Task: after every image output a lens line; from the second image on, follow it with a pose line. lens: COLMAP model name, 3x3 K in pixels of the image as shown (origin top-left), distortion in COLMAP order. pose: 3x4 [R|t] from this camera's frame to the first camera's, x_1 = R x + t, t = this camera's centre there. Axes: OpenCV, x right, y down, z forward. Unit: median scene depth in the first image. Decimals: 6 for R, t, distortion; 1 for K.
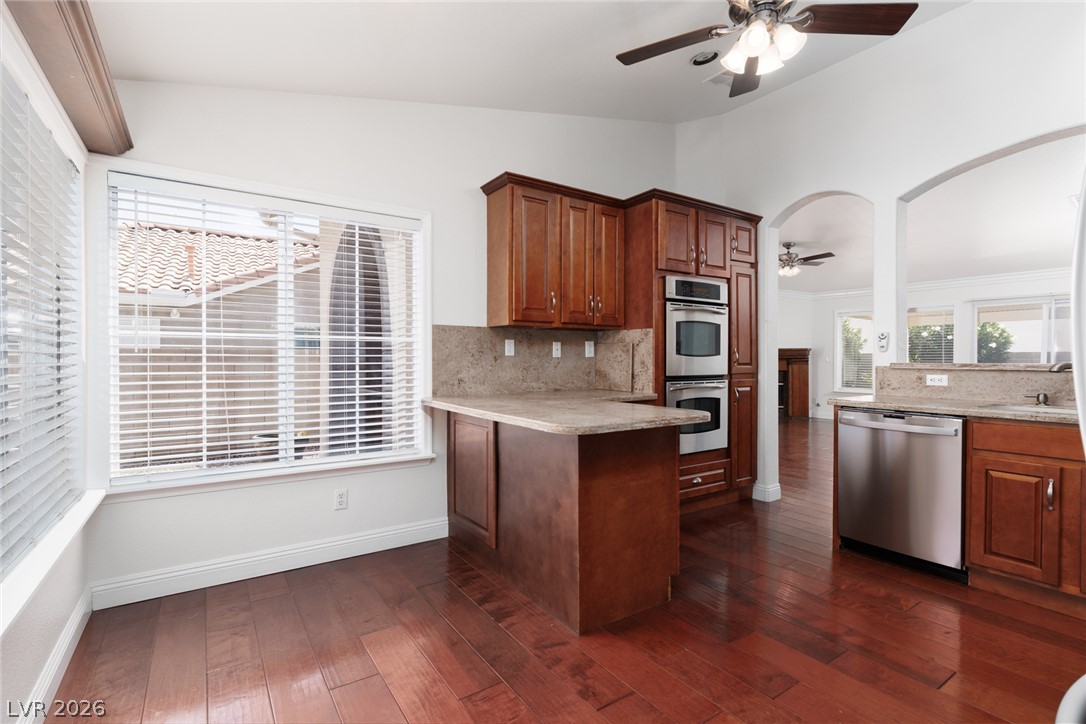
lens RADIAL K [[514.8, 0, 545.2], [0, 514.8, 362.6], [0, 0, 1]] dist [-0.001781, -0.000060]
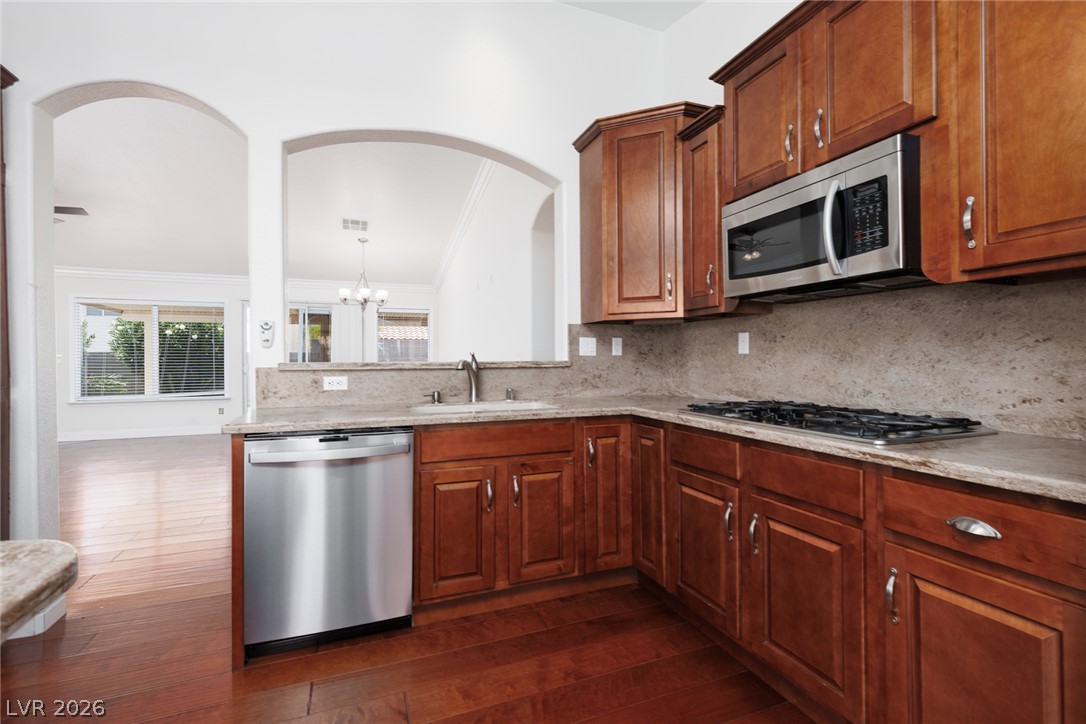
lens RADIAL K [[479.5, 0, 543.1], [0, 479.5, 358.4], [0, 0, 1]] dist [0.004142, -0.001106]
pose [[0.211375, -0.001852, 0.977403, 0.101317], [0.010006, 0.999950, -0.000269, -0.001932], [-0.977354, 0.009837, 0.211383, 0.600915]]
